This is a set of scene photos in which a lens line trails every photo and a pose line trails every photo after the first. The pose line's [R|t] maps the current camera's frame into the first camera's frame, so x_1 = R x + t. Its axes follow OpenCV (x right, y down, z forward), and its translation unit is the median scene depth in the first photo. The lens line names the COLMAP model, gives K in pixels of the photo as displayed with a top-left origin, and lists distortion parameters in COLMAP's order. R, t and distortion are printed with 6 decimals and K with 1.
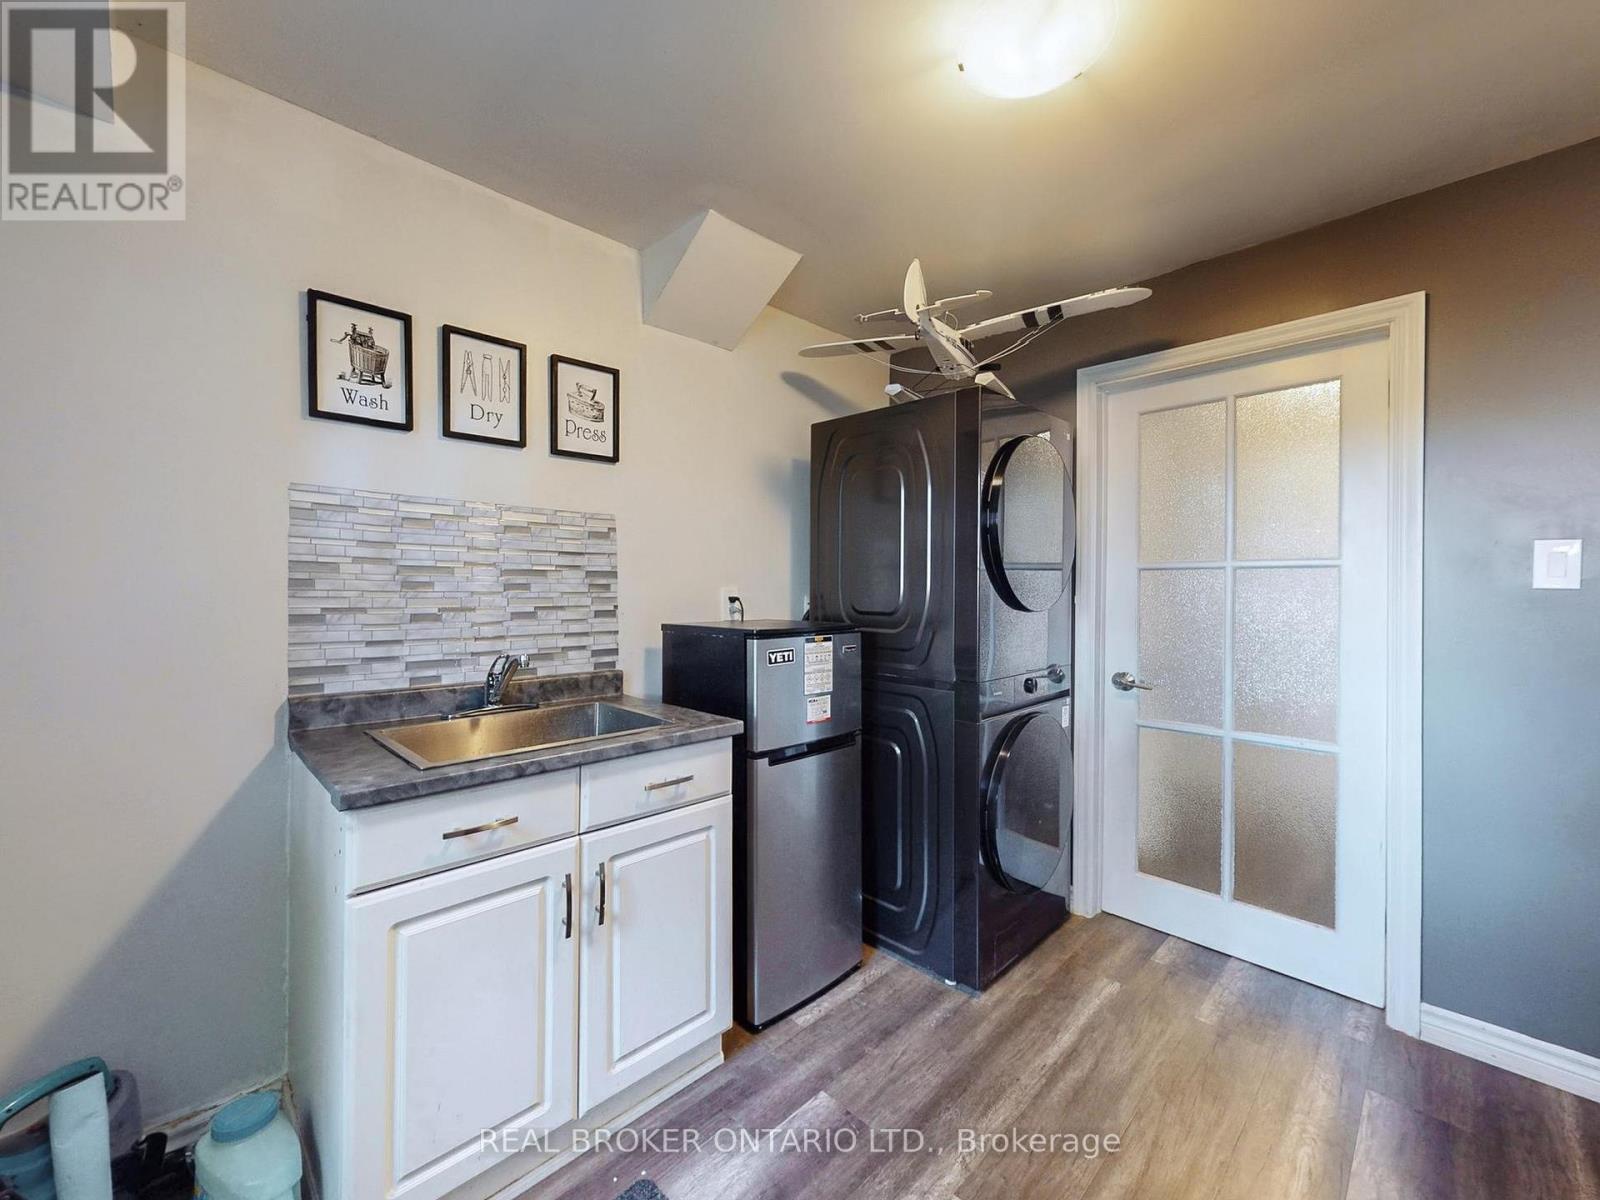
lens RADIAL K [[646.2, 0, 802.2], [0, 646.2, 601.7], [0, 0, 1]] dist [-0.028803, 0.002467]
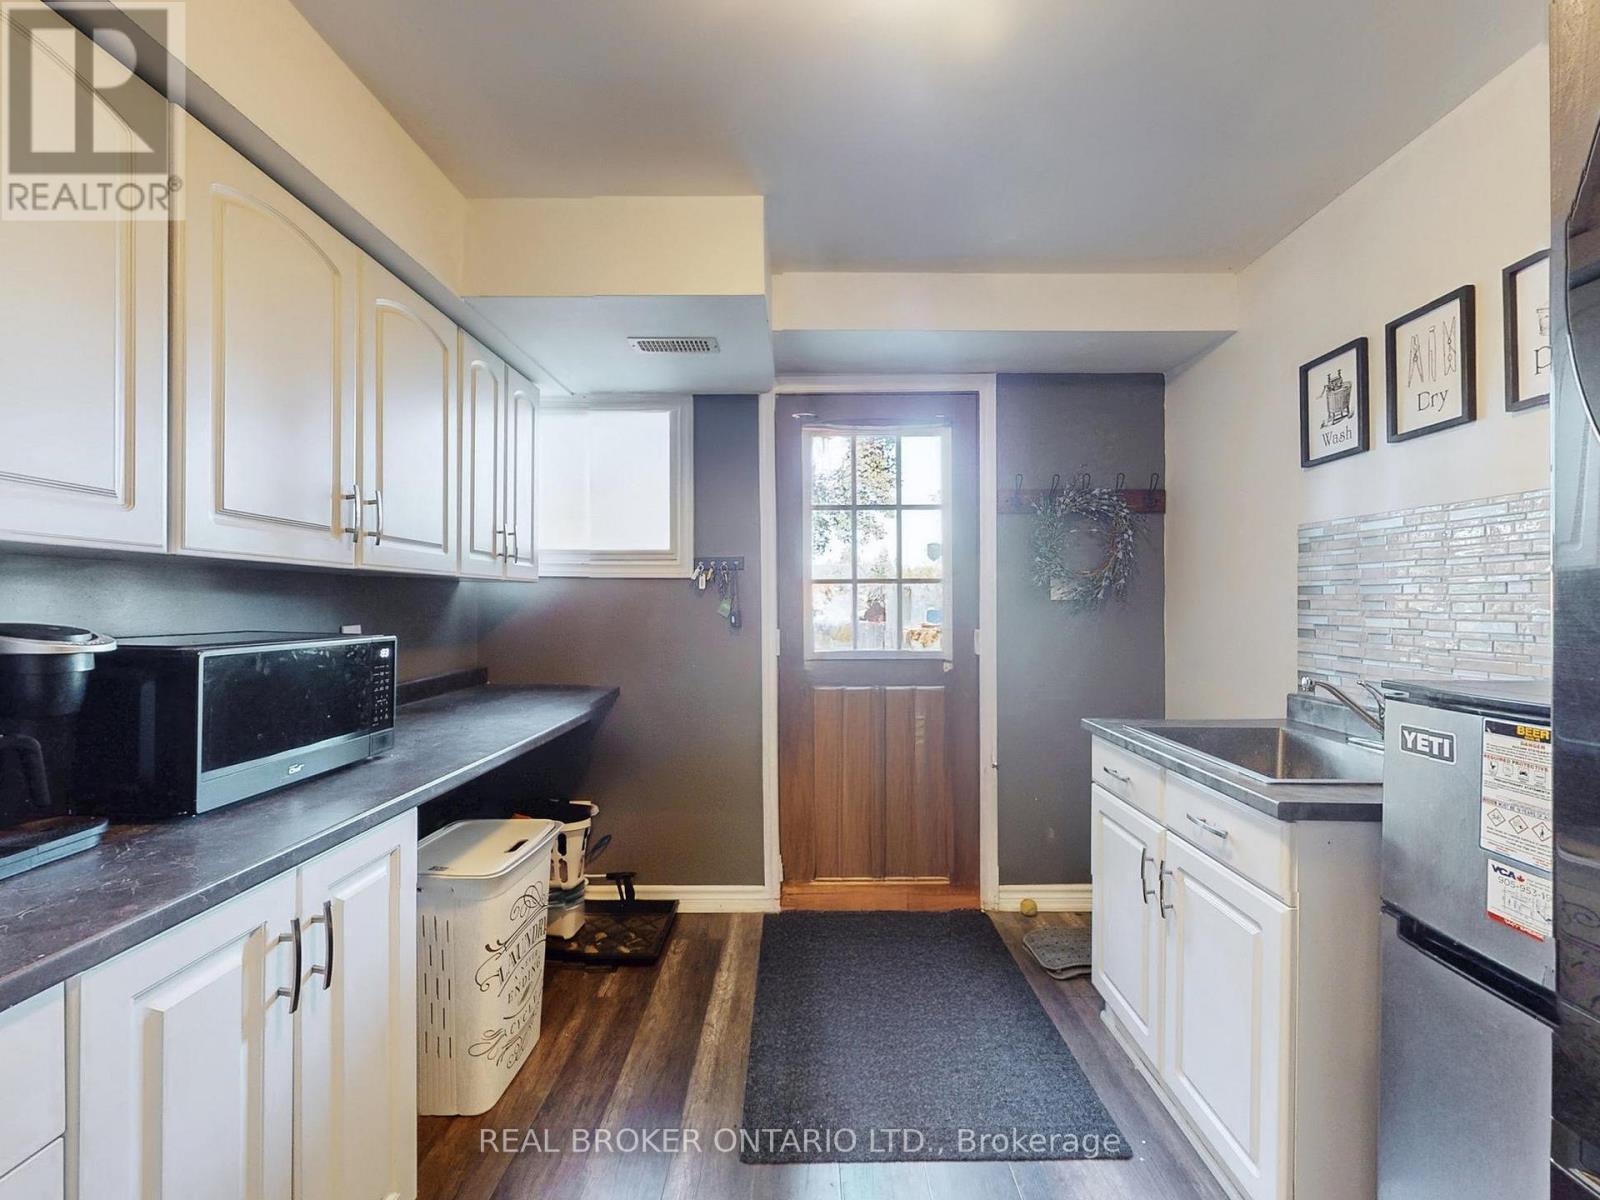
lens RADIAL K [[646.2, 0, 813.3], [0, 646.2, 606.3], [0, 0, 1]] dist [-0.028803, 0.002467]
pose [[-0.711667, -0.003200, -0.702510, 0.718128], [-0.012757, 0.999884, 0.008370, -0.020259], [0.702401, 0.014919, -0.711625, 1.125993]]
